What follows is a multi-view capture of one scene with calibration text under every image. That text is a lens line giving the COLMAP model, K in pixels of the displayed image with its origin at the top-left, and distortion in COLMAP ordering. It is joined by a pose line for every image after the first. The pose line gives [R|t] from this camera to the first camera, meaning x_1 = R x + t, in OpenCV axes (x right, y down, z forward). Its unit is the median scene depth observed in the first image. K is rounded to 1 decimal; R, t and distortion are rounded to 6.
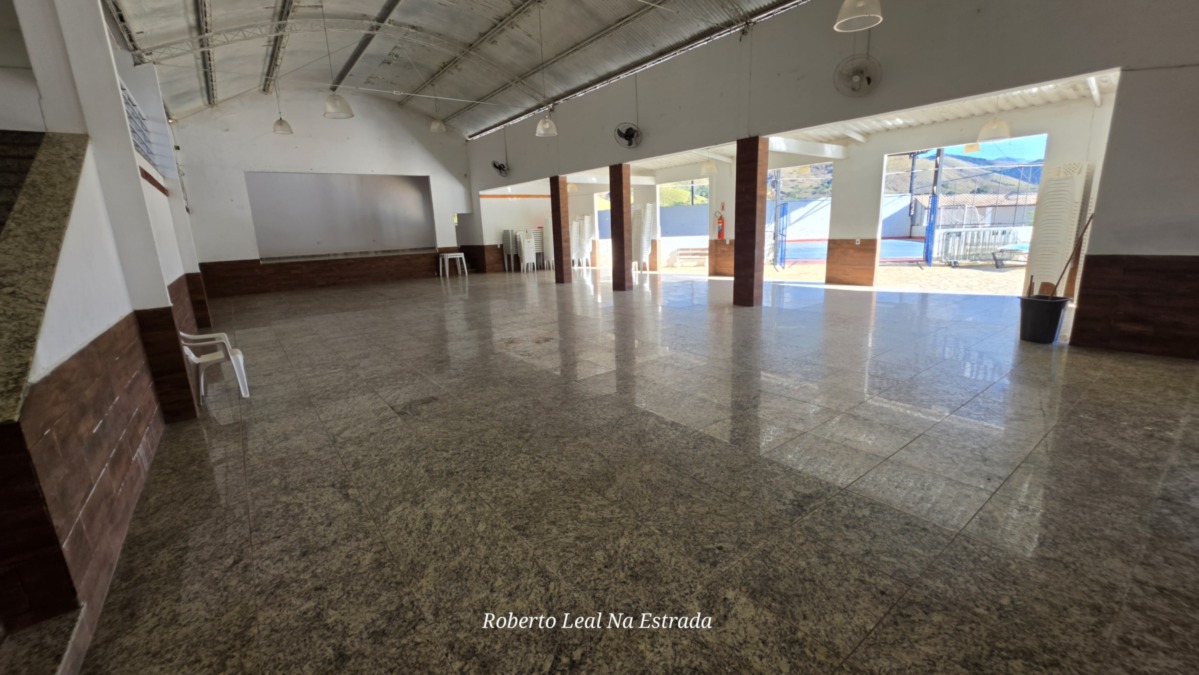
lens RADIAL K [[474.7, 0, 596.7], [0, 474.7, 339.4], [0, 0, 1]] dist [-0.006344, 0.000948]
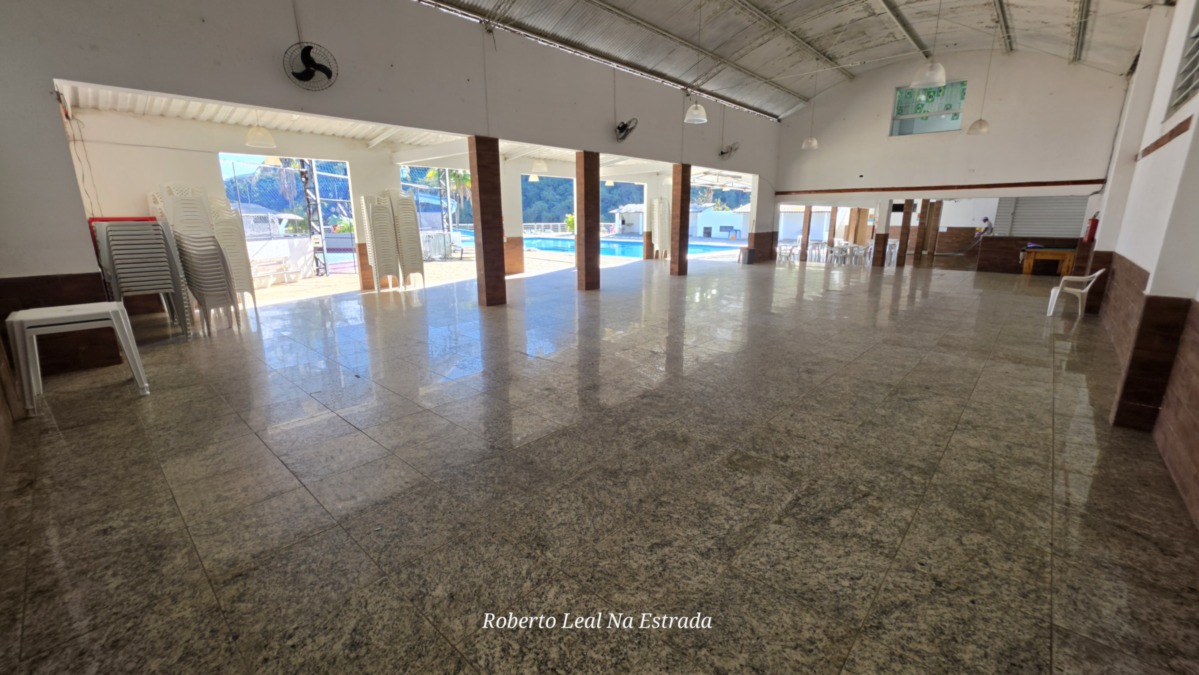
lens RADIAL K [[474.7, 0, 597.8], [0, 474.7, 335.1], [0, 0, 1]] dist [-0.006344, 0.000948]
pose [[-0.165891, -0.195980, 0.966474, -0.766845], [0.234542, 0.944090, 0.231699, -0.209981], [-0.957847, 0.265116, -0.110651, 1.004681]]
